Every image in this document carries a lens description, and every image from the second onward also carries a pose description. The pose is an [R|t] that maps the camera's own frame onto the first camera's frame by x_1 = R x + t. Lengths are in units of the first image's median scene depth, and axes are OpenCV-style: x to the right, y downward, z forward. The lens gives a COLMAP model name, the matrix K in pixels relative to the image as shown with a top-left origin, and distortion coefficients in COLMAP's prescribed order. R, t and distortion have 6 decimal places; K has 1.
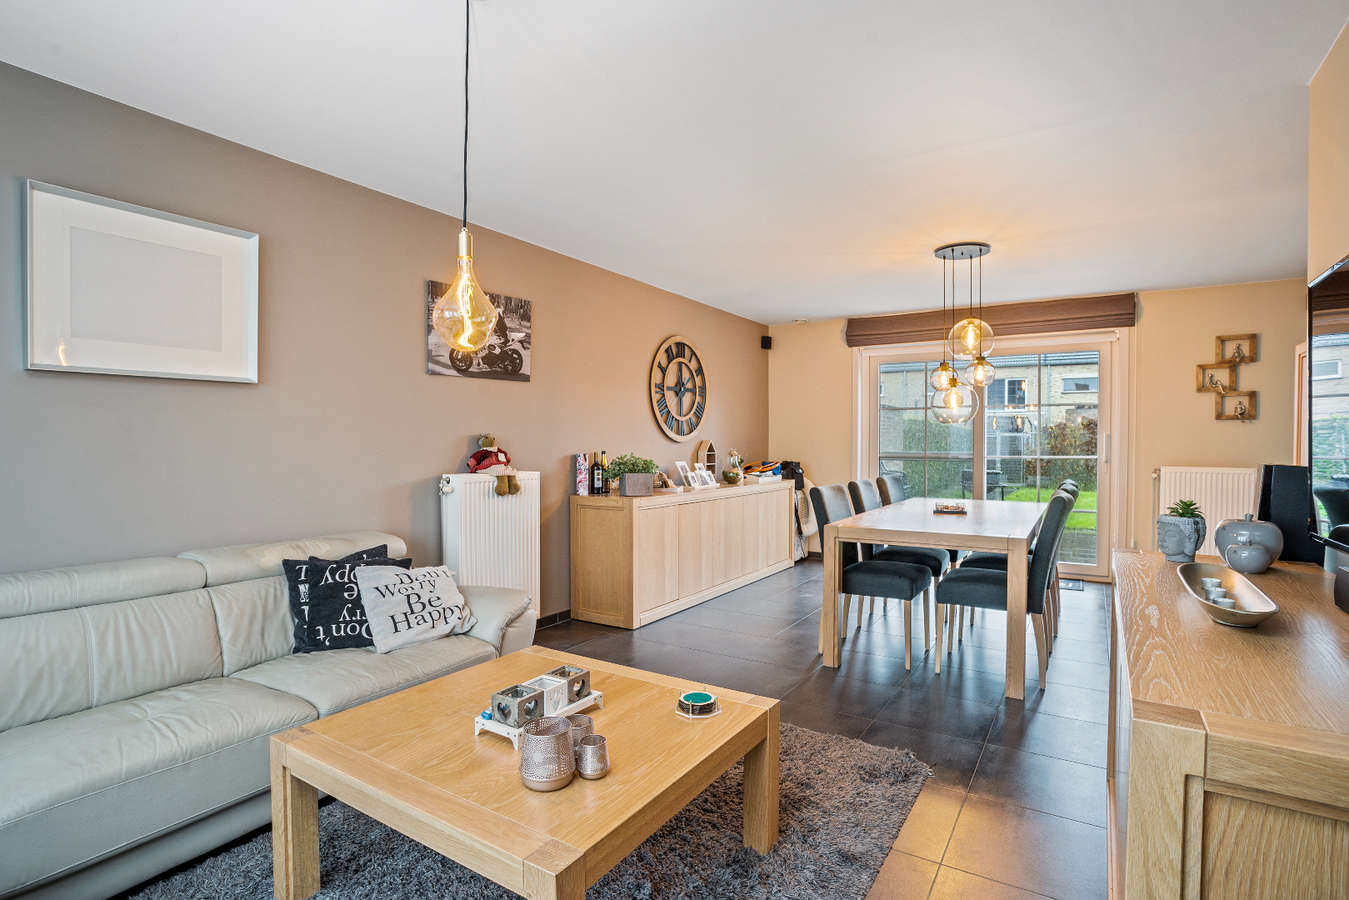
lens RADIAL K [[657.0, 0, 671.1], [0, 657.0, 451.6], [0, 0, 1]] dist [-0.001725, 0.001235]
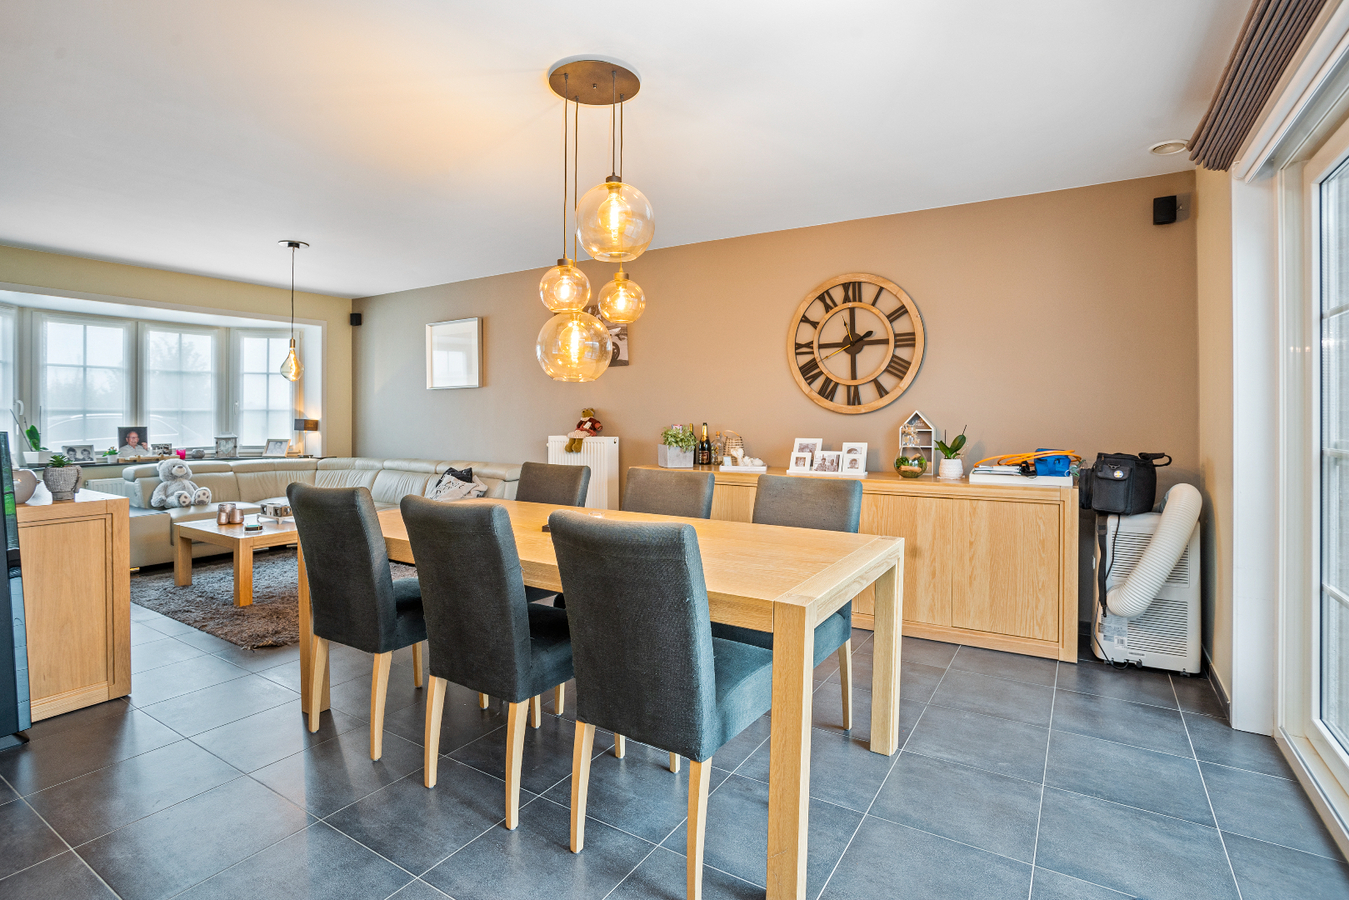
lens RADIAL K [[657.0, 0, 683.2], [0, 657.0, 422.0], [0, 0, 1]] dist [-0.001725, 0.001235]
pose [[0.045229, 0.003862, -0.998969, 1.667500], [-0.019230, 0.999811, 0.002995, -0.008892], [0.998792, 0.019075, 0.045295, 1.706411]]
